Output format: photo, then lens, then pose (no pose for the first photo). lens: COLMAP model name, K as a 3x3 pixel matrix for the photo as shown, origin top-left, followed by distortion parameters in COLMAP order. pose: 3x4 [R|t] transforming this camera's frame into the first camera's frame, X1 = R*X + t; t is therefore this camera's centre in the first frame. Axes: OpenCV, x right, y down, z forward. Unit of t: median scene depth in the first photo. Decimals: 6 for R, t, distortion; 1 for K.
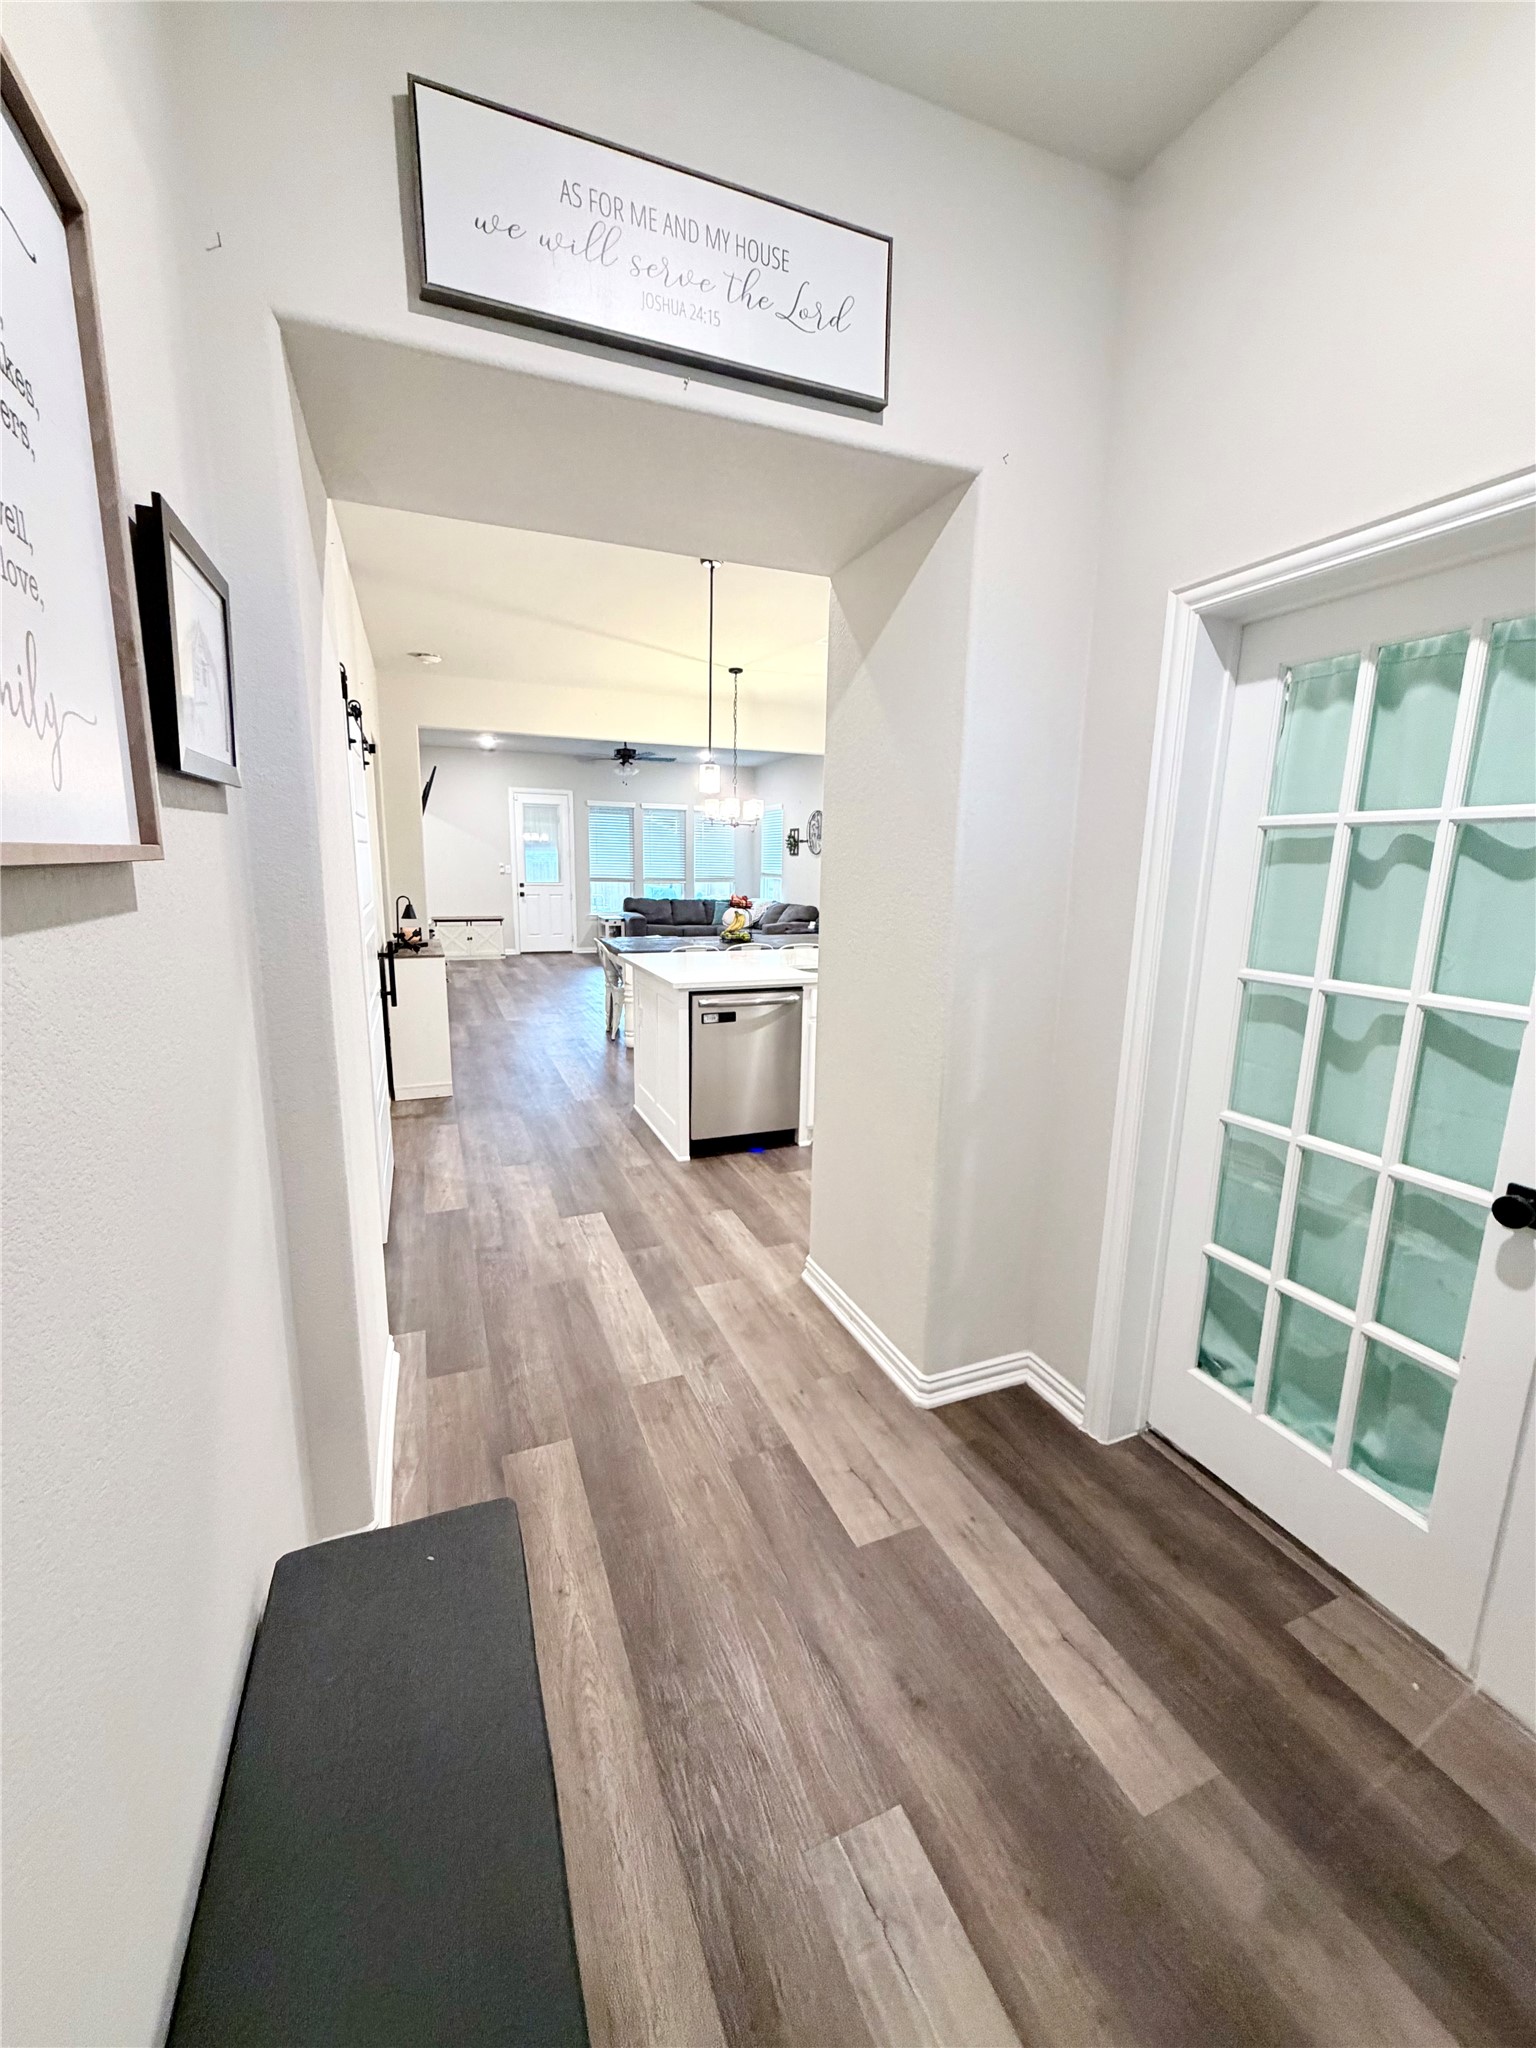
lens RADIAL K [[815.9, 0, 767.2], [0, 815.9, 1018.5], [0, 0, 1]] dist [-0.000253, 0.000126]
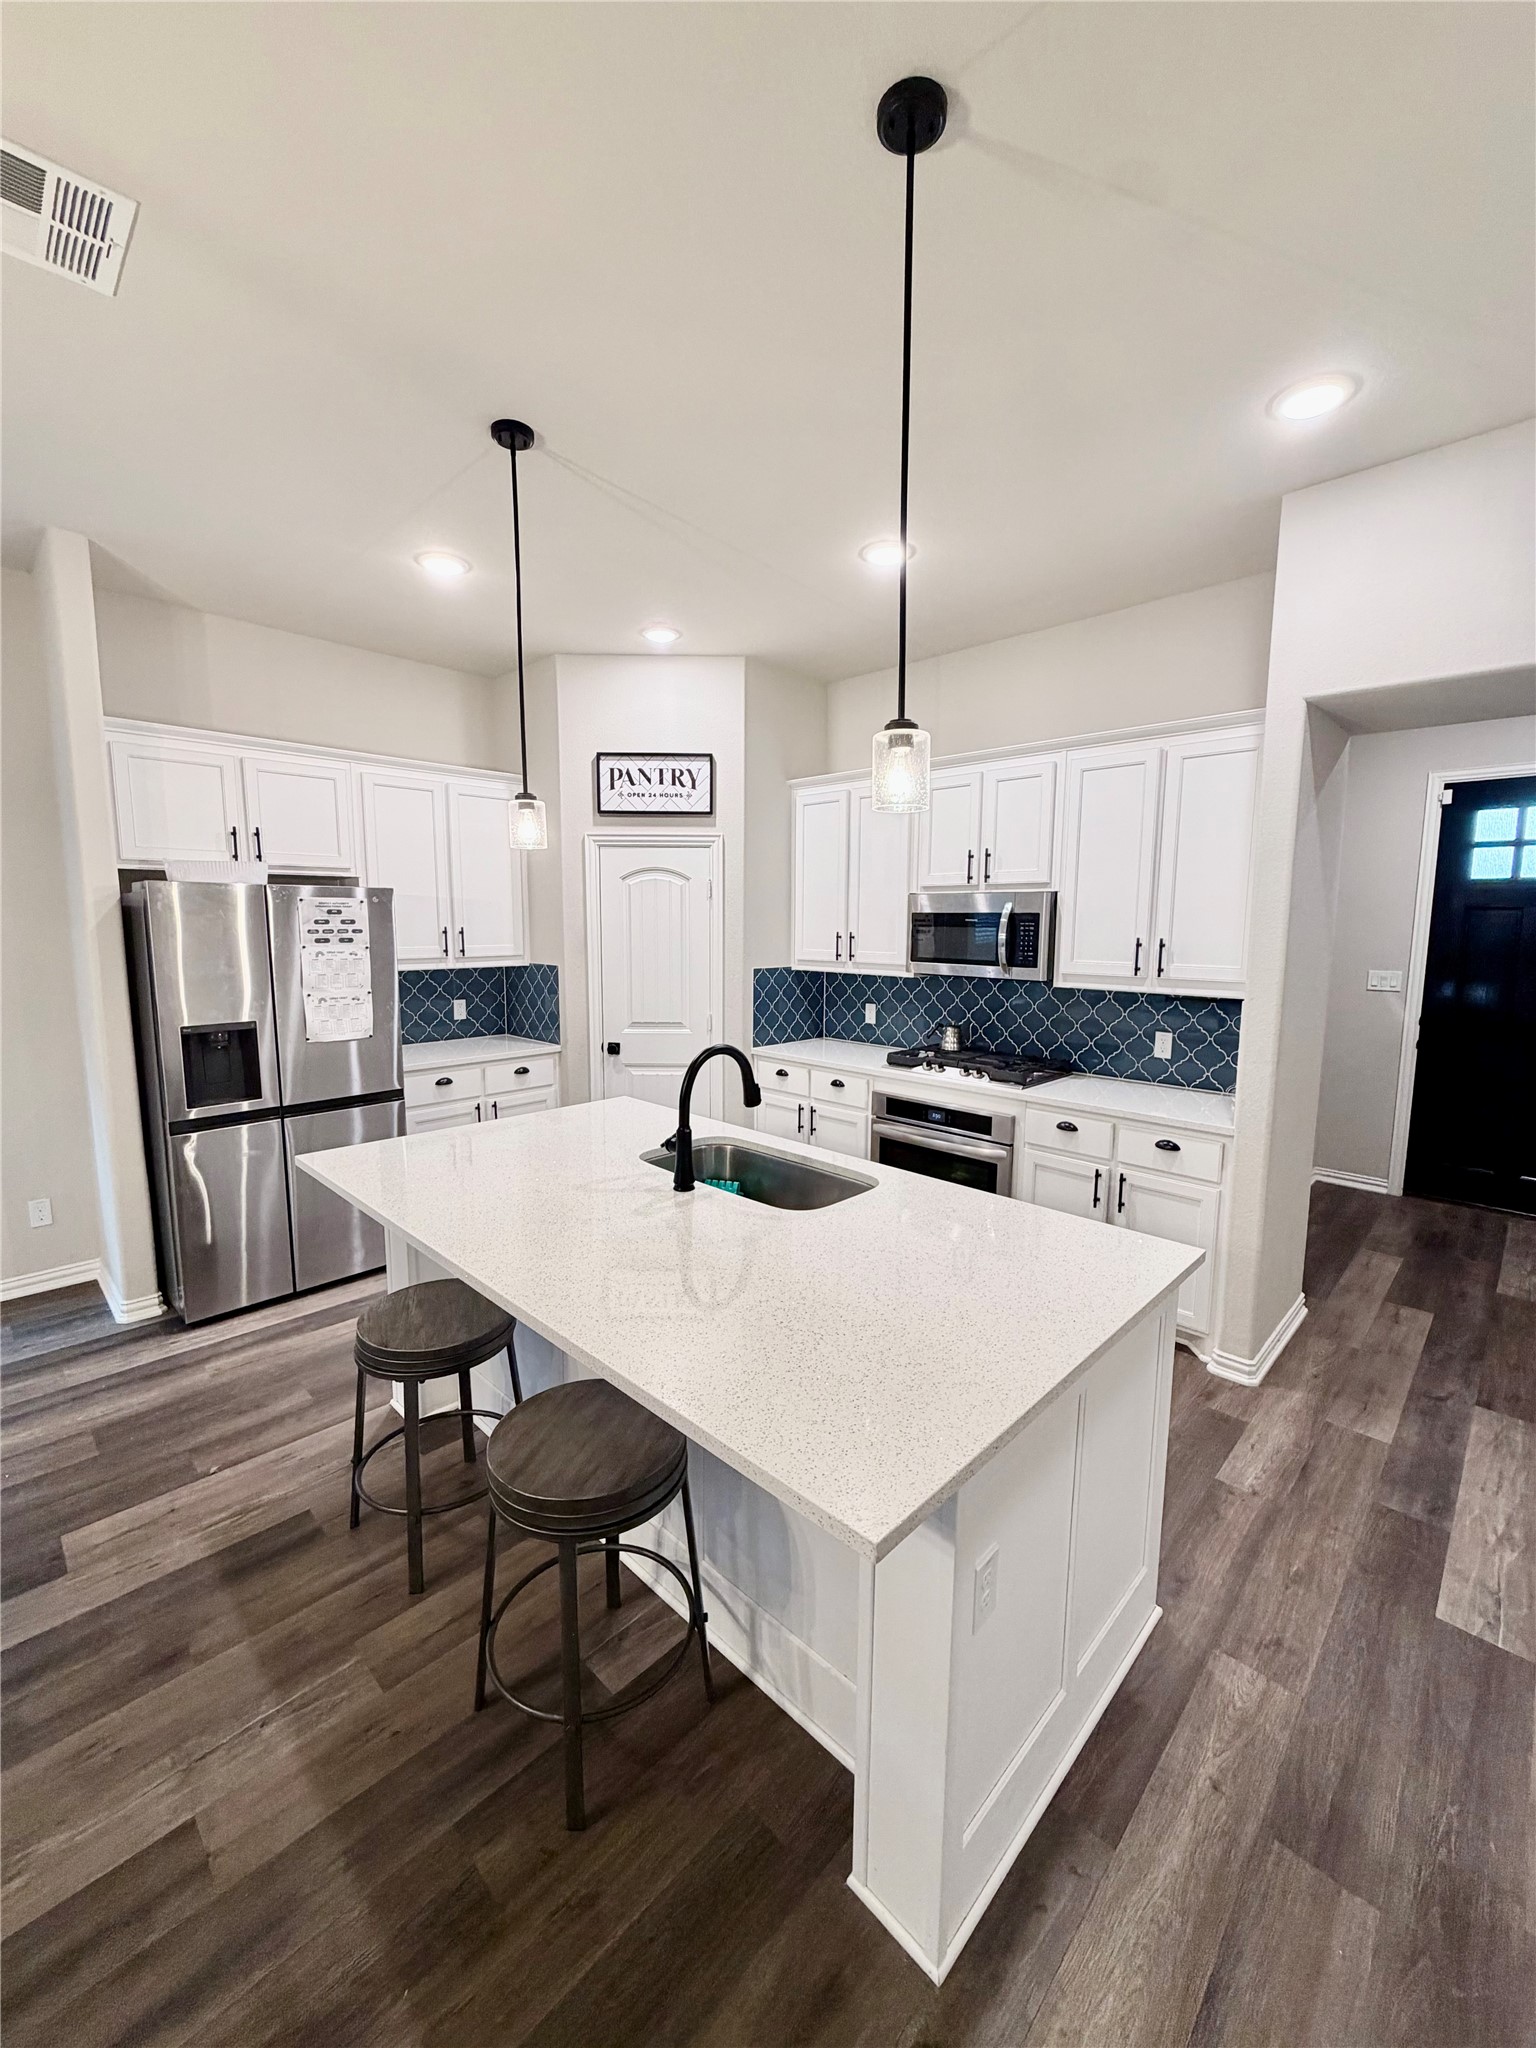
lens RADIAL K [[815.9, 0, 767.2], [0, 815.9, 1018.5], [0, 0, 1]] dist [-0.000253, 0.000126]
pose [[-0.394690, -0.133101, 0.909123, -0.388024], [0.162100, 0.963845, 0.211487, -0.285546], [-0.904402, 0.230841, -0.358844, 1.241481]]
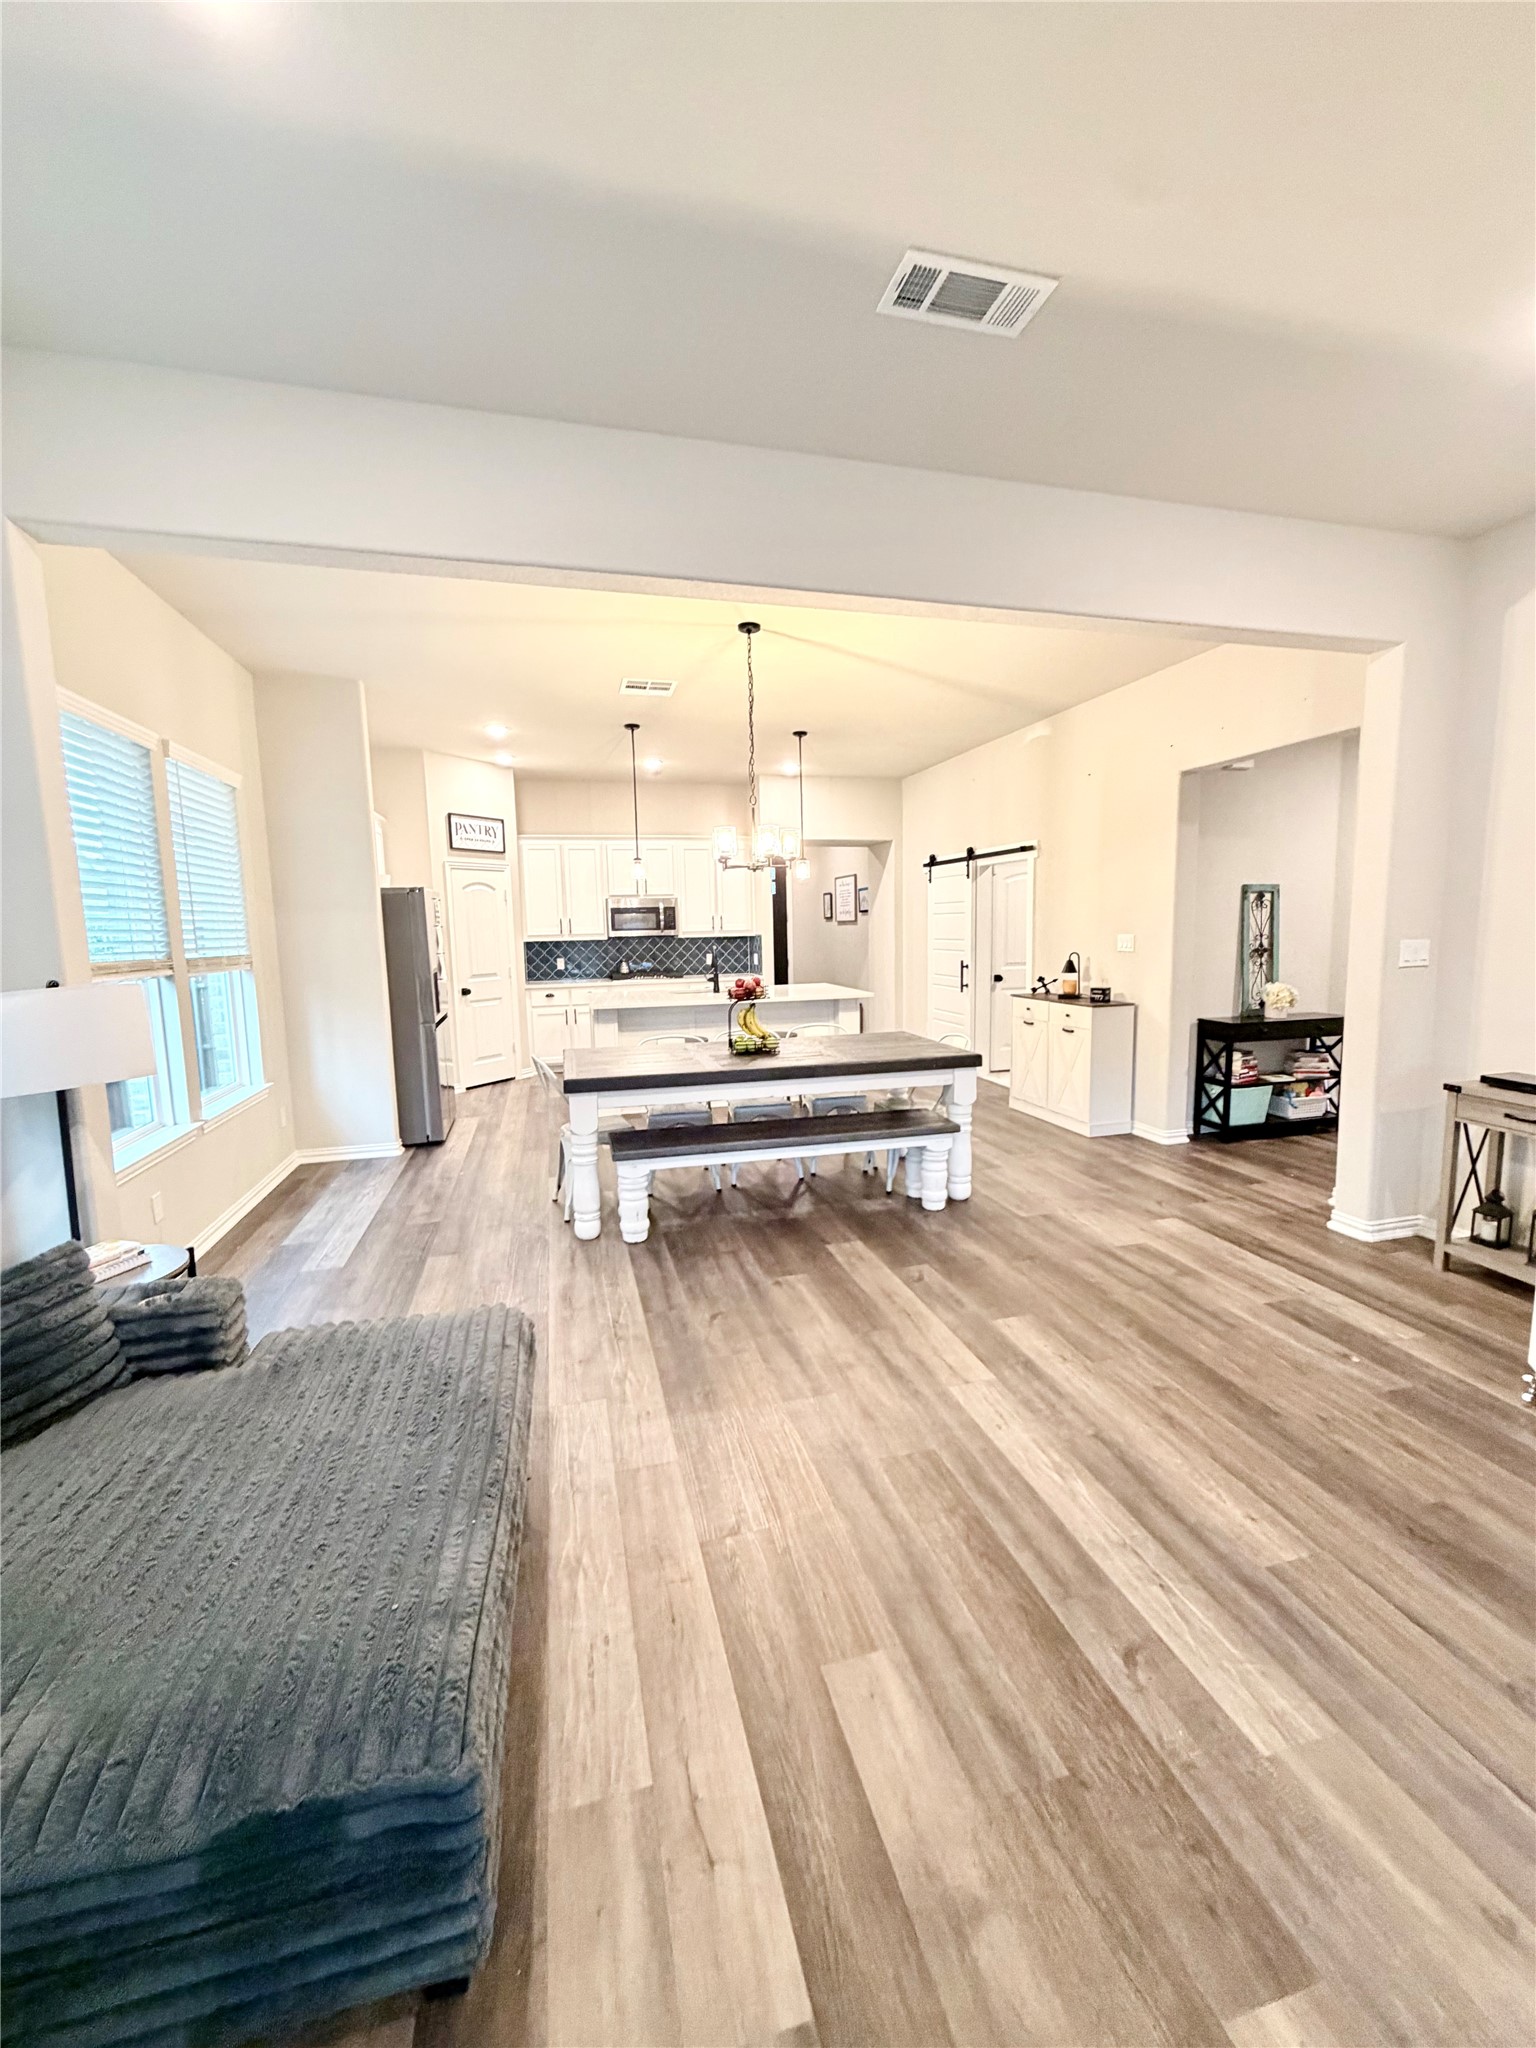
lens RADIAL K [[815.9, 0, 767.2], [0, 815.9, 1018.5], [0, 0, 1]] dist [-0.000253, 0.000126]
pose [[-0.991032, -0.012294, 0.133059, -0.219023], [0.029087, 0.952036, 0.304602, -0.514453], [-0.130422, 0.305741, -0.943140, 2.634560]]
